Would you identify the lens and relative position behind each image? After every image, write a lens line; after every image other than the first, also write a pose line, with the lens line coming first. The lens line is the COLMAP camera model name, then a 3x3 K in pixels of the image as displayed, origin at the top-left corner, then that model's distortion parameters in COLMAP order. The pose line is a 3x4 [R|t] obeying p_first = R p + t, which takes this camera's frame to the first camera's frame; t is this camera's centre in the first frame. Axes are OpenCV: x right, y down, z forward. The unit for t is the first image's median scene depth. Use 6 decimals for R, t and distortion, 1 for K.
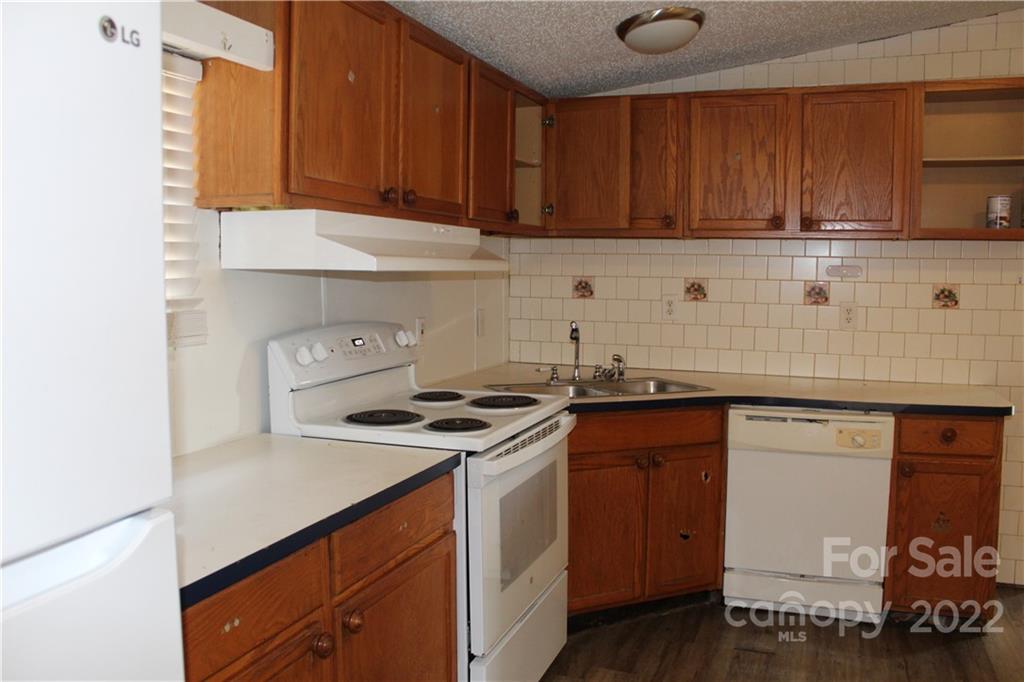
lens RADIAL K [[844.5, 0, 505.7], [0, 844.5, 343.7], [0, 0, 1]] dist [-0.153870, 0.127332]
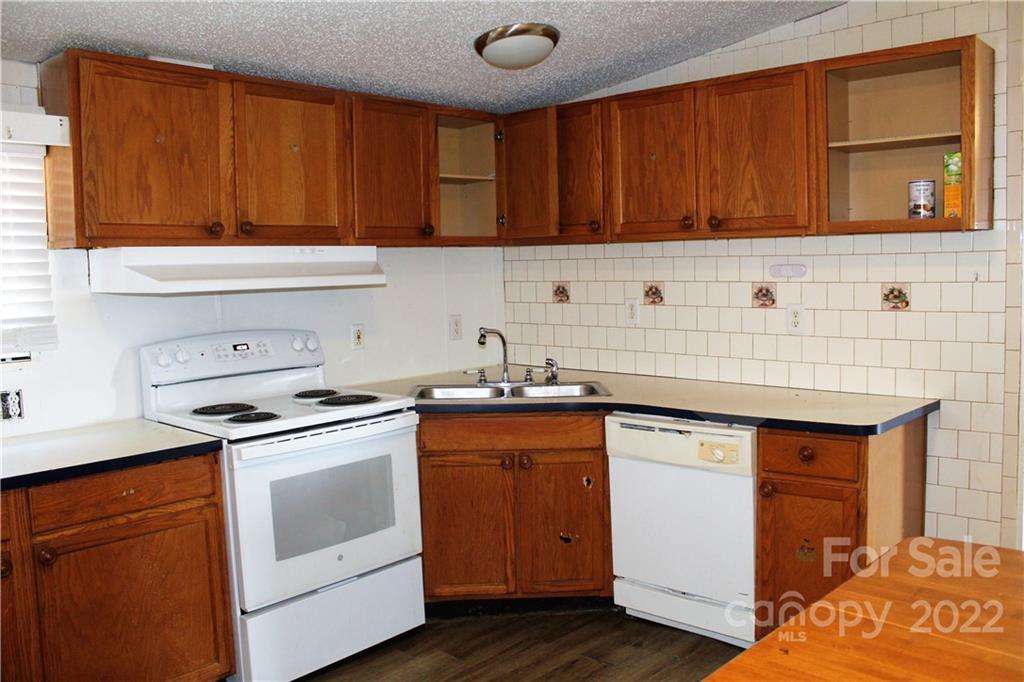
lens RADIAL K [[844.5, 0, 507.0], [0, 844.5, 343.7], [0, 0, 1]] dist [-0.153870, 0.127332]
pose [[0.925829, 0.004270, -0.377919, 0.535664], [-0.002623, 0.999985, 0.004875, -0.011801], [0.377934, -0.003522, 0.925826, 0.029662]]
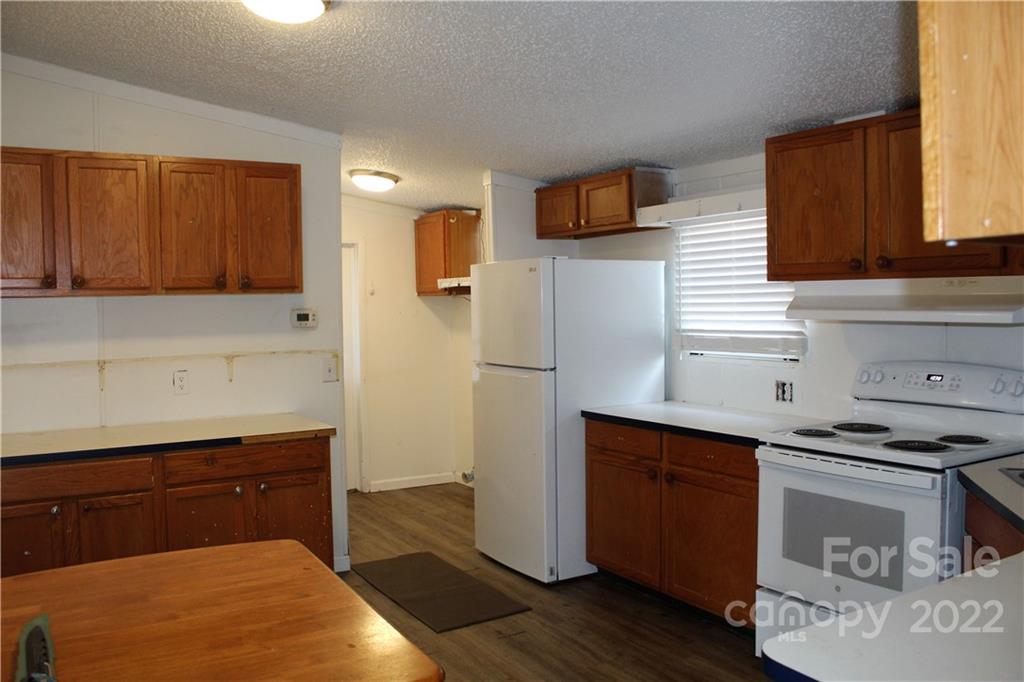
lens RADIAL K [[844.5, 0, 520.0], [0, 844.5, 339.8], [0, 0, 1]] dist [-0.153870, 0.127332]
pose [[-0.599278, 0.038283, -0.799625, 0.947404], [-0.062509, 0.993569, 0.094415, -0.110047], [0.798096, 0.106565, -0.593031, 1.029466]]
